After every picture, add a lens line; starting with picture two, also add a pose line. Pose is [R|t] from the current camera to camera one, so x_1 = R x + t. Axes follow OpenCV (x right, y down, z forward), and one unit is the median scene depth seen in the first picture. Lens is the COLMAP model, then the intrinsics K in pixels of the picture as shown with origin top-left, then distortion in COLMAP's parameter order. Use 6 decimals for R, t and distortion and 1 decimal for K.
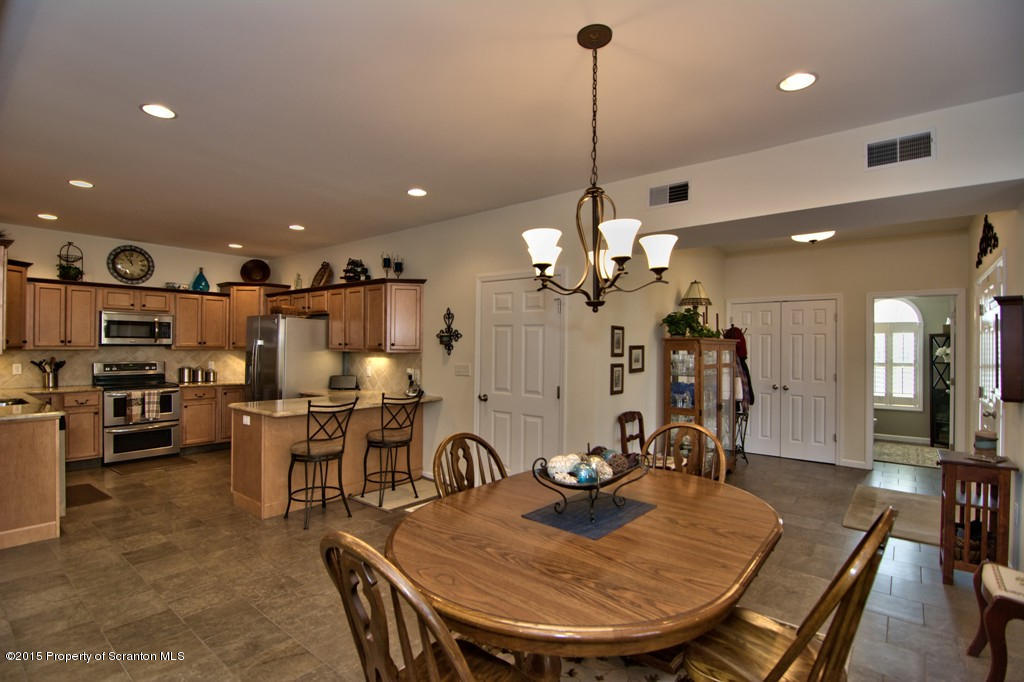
lens RADIAL K [[489.9, 0, 511.4], [0, 489.9, 346.4], [0, 0, 1]] dist [0.001306, -0.013989]
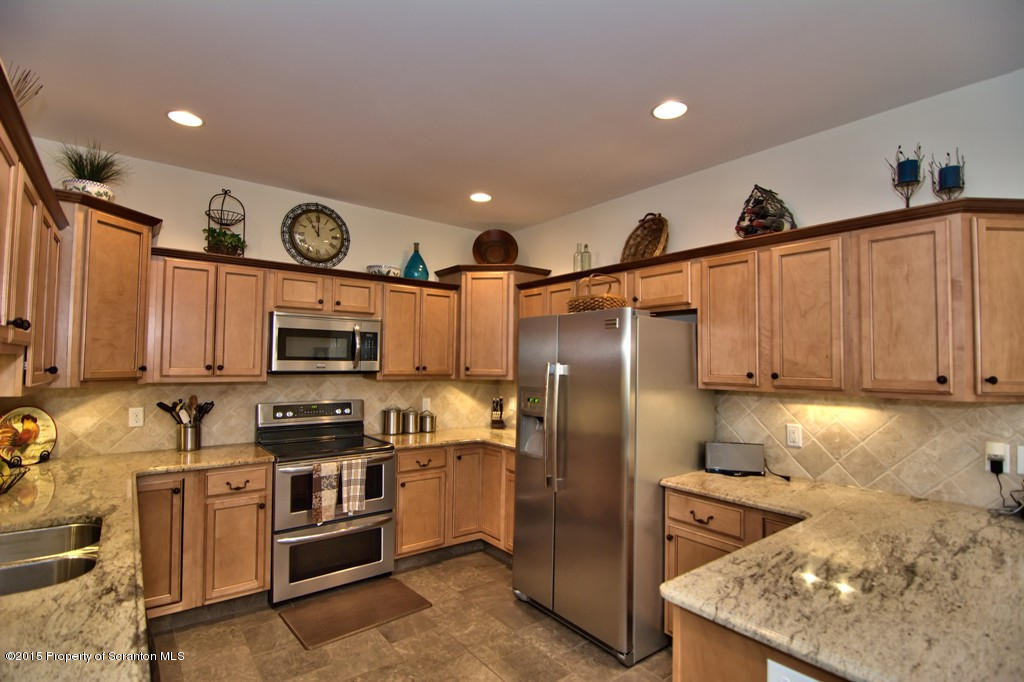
lens RADIAL K [[489.9, 0, 511.4], [0, 489.9, 346.4], [0, 0, 1]] dist [0.001306, -0.013989]
pose [[0.975303, -0.005873, -0.220793, -0.451281], [-0.002443, 0.999298, -0.037371, -0.013053], [0.220858, 0.036987, 0.974604, 0.514716]]
